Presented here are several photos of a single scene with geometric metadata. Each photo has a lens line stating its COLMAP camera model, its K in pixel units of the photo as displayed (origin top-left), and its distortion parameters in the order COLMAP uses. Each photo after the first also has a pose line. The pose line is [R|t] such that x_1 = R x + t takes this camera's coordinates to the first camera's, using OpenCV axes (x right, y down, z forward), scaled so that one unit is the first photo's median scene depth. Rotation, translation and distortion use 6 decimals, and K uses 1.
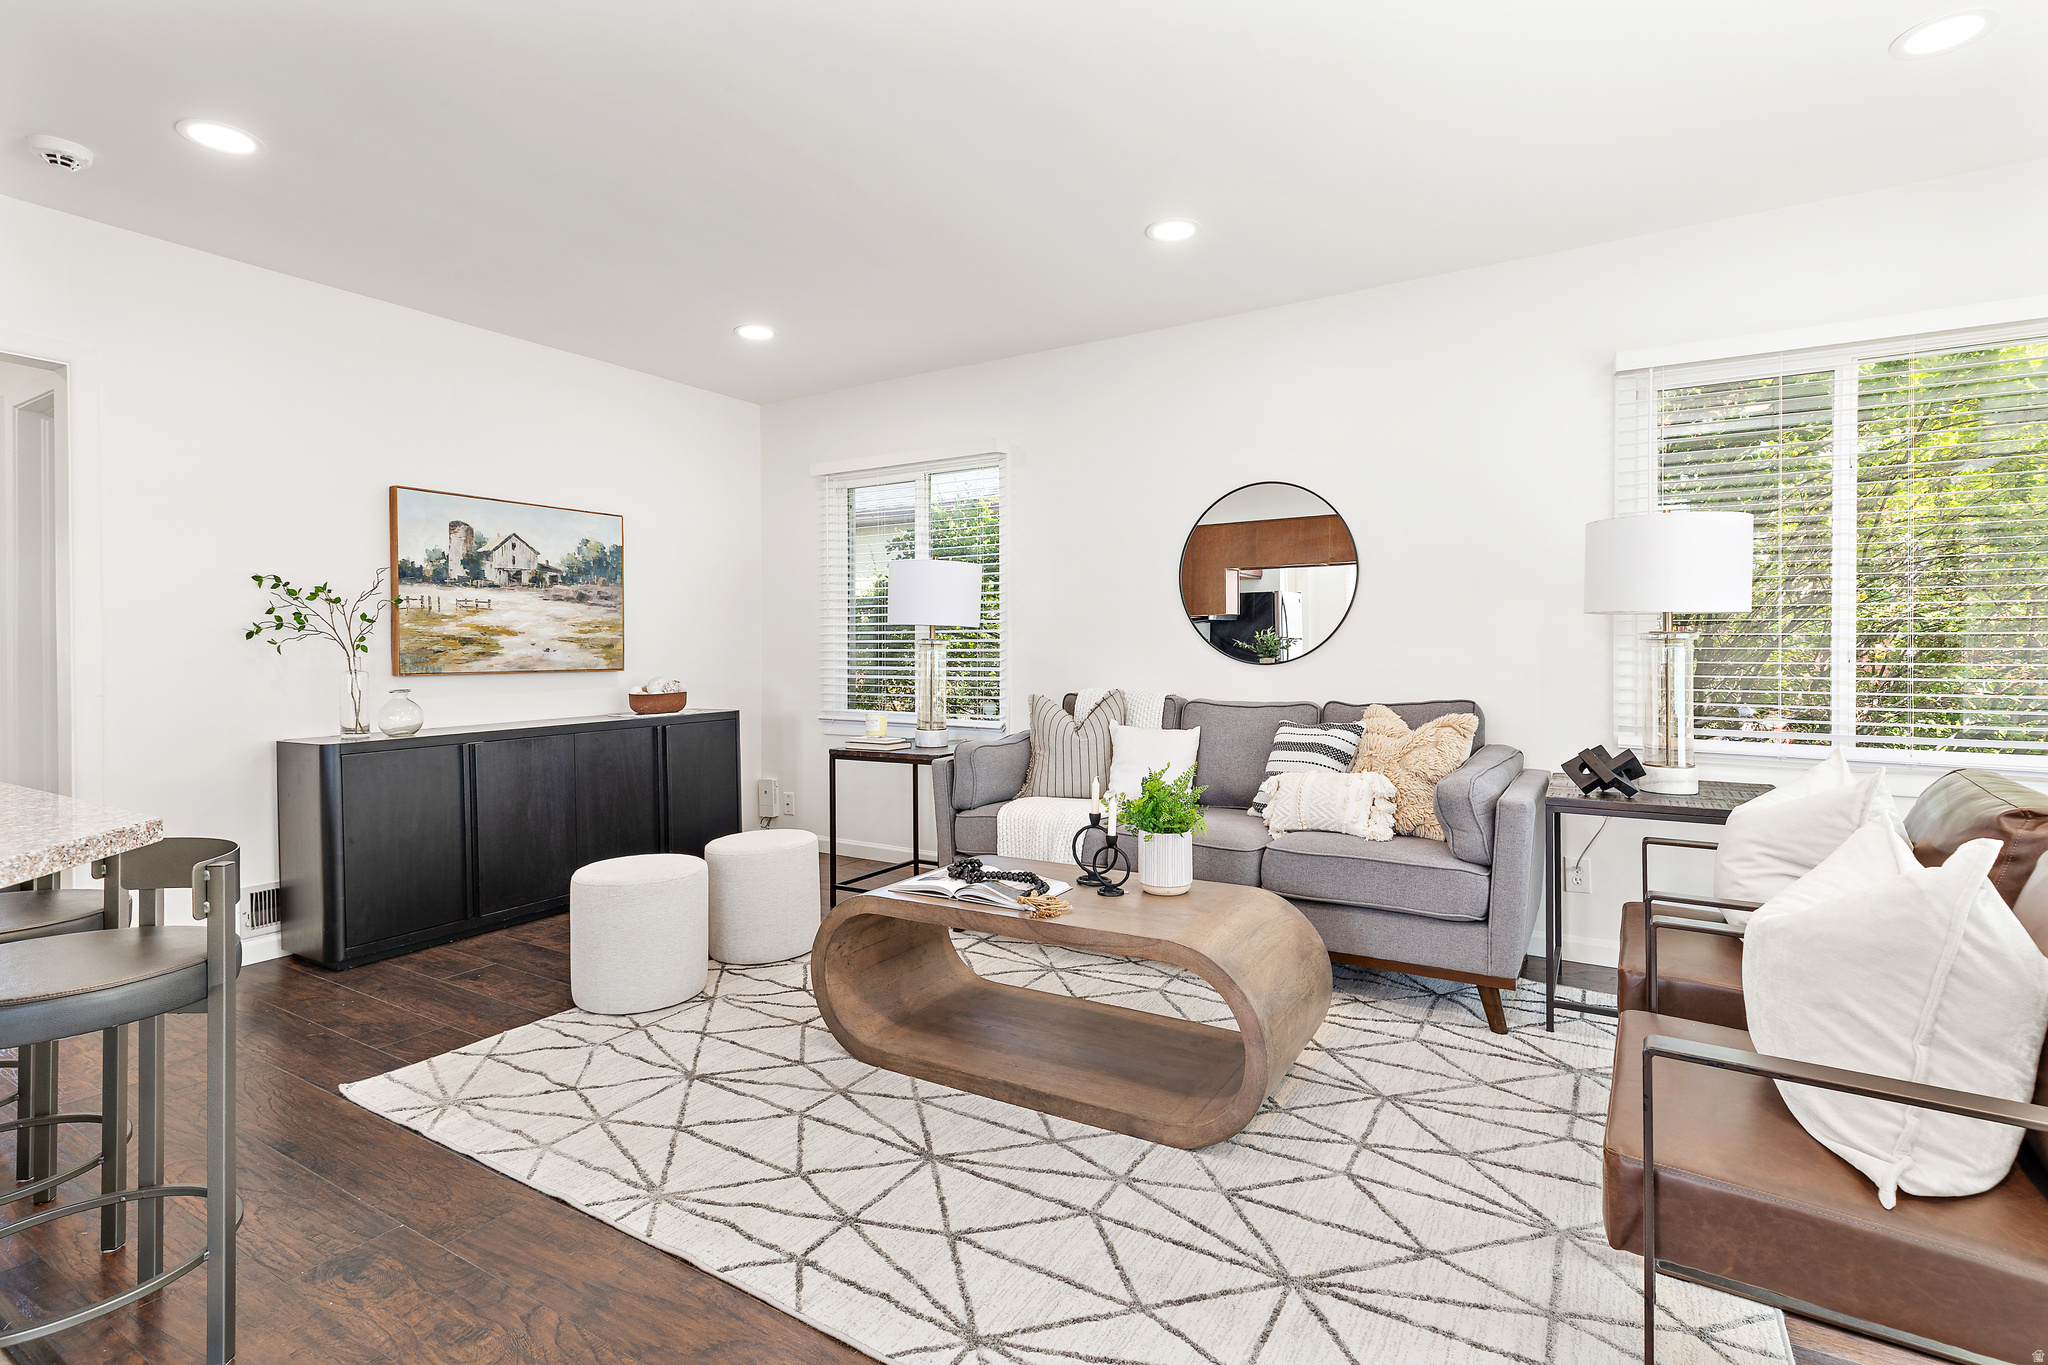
lens RADIAL K [[958.6, 0, 1061.3], [0, 958.6, 651.2], [0, 0, 1]] dist [0.011200, -0.001014]
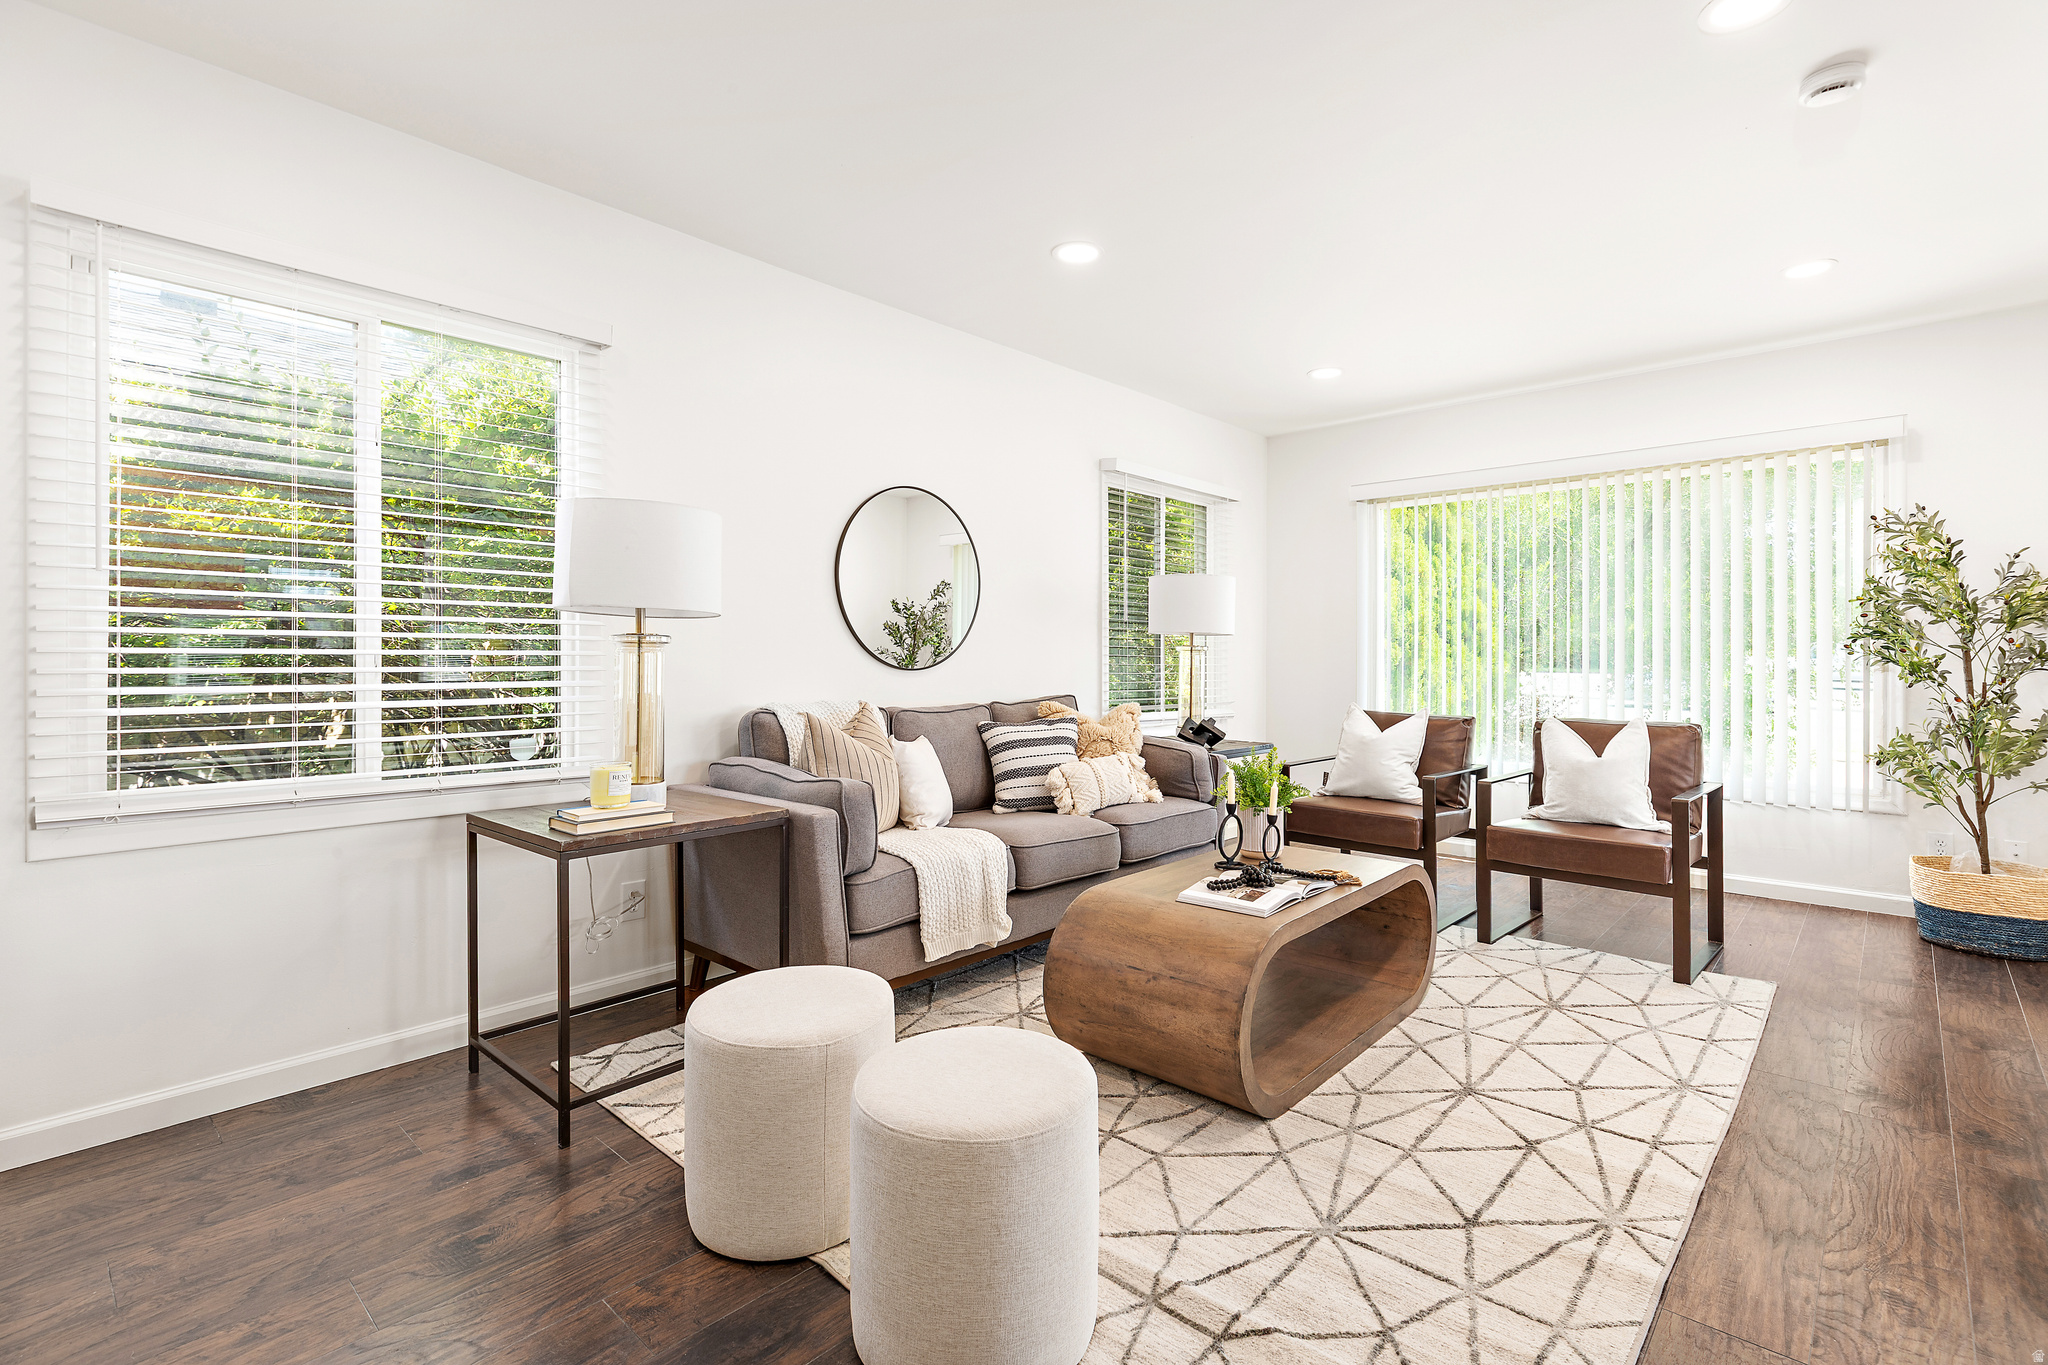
lens RADIAL K [[958.6, 0, 1028.2], [0, 958.6, 672.2], [0, 0, 1]] dist [0.011200, -0.001014]
pose [[0.201673, -0.015868, 0.979324, -0.880062], [0.001268, 0.999872, 0.015940, 0.002583], [-0.979452, -0.001972, 0.201667, 0.827734]]
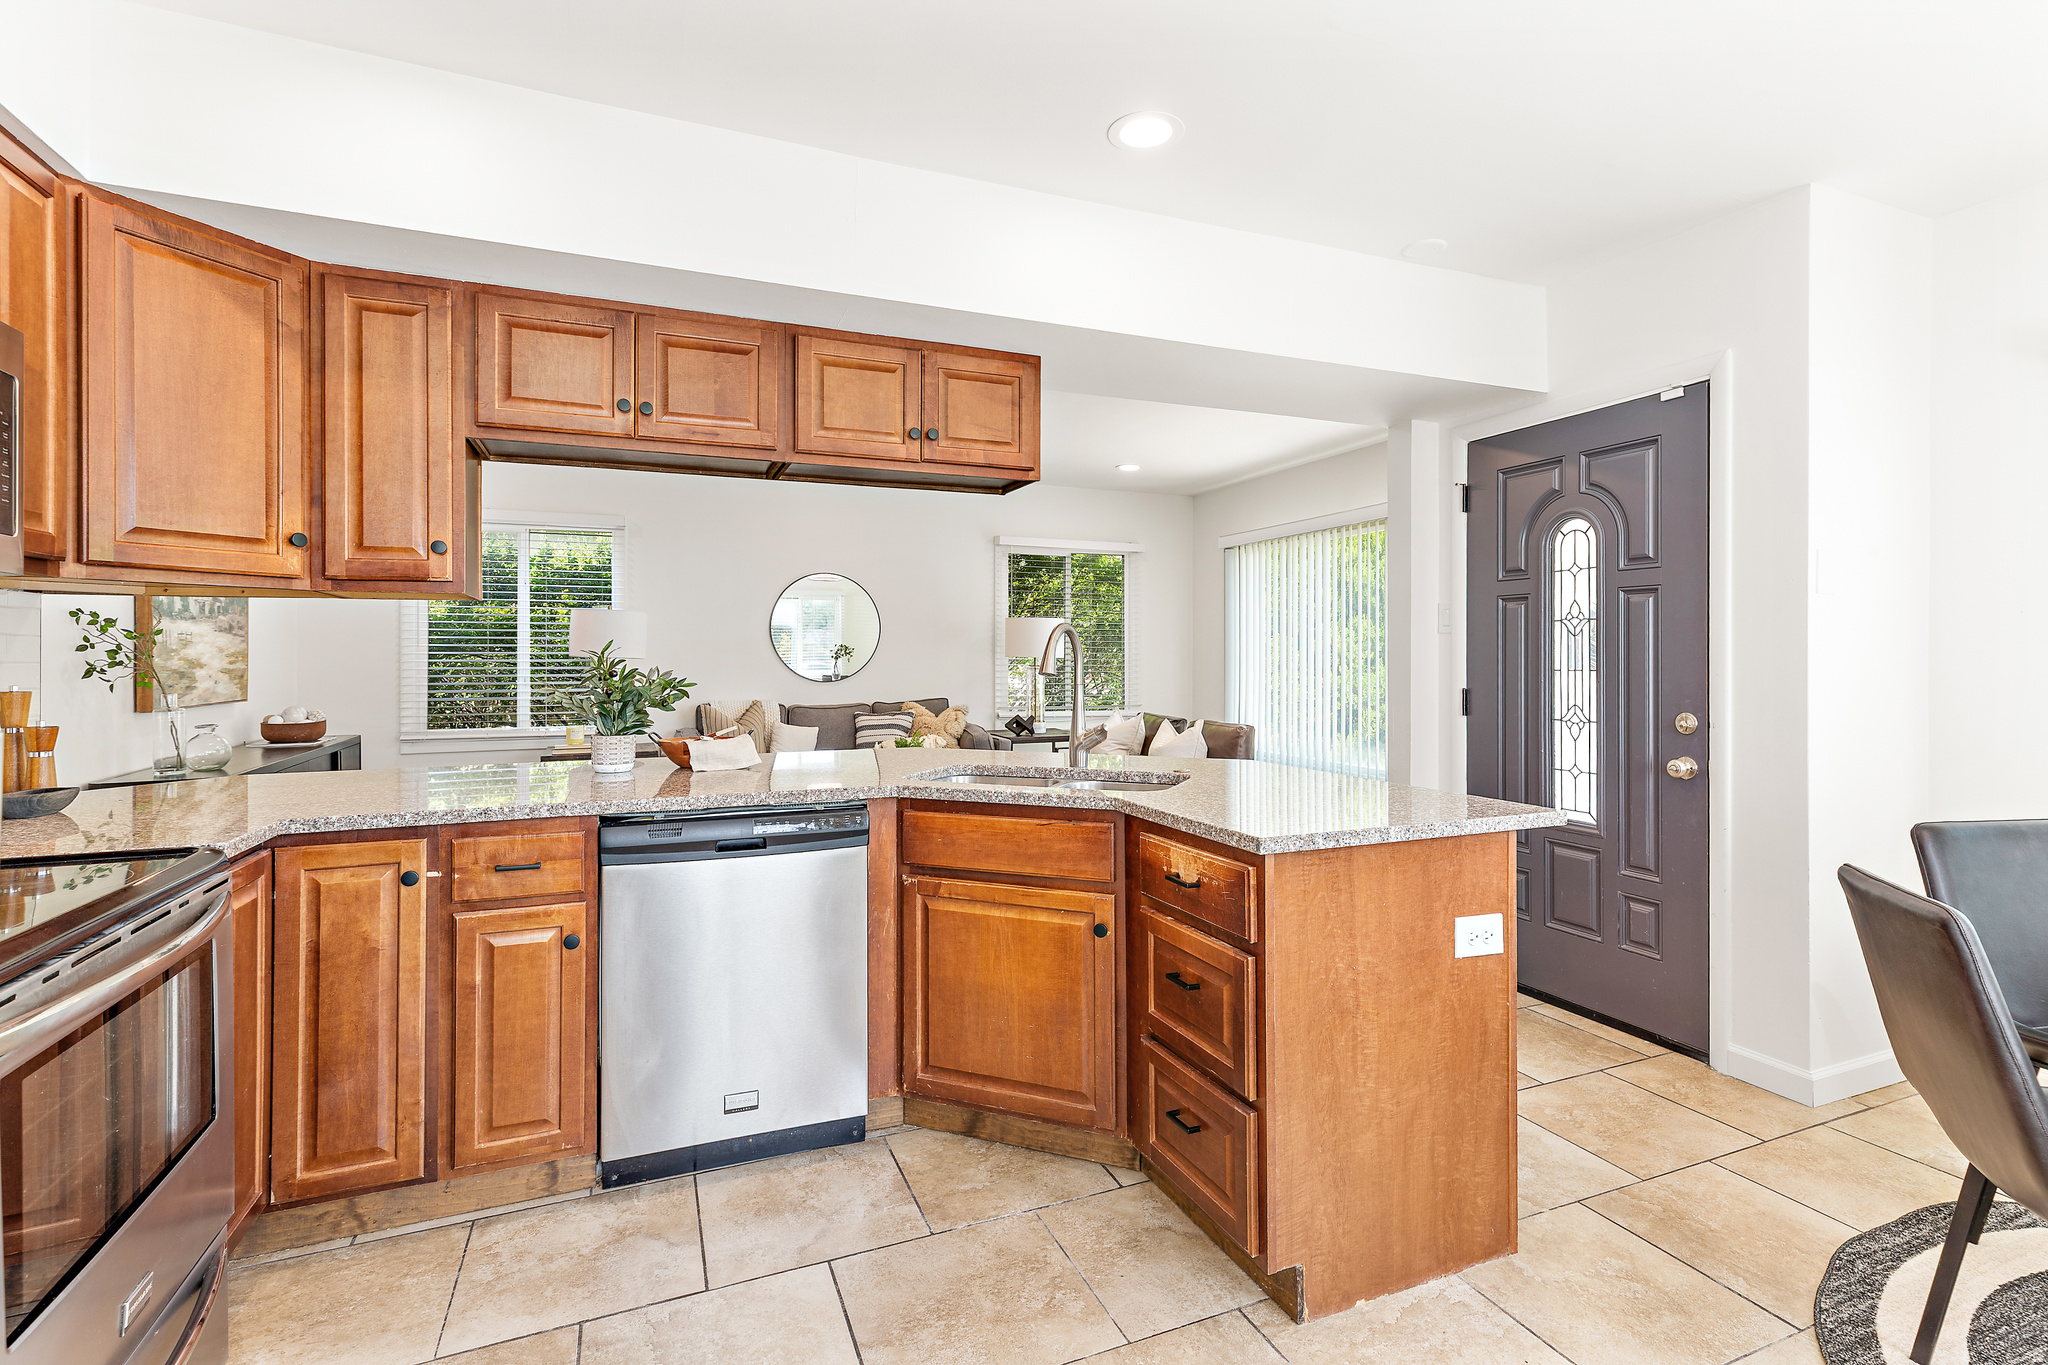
lens RADIAL K [[958.6, 0, 1057.7], [0, 958.6, 648.9], [0, 0, 1]] dist [0.011200, -0.001014]
pose [[0.576402, 0.007881, 0.817128, -1.113440], [0.001352, 0.999943, -0.010598, -0.031277], [-0.817165, 0.007214, 0.576359, -0.363246]]
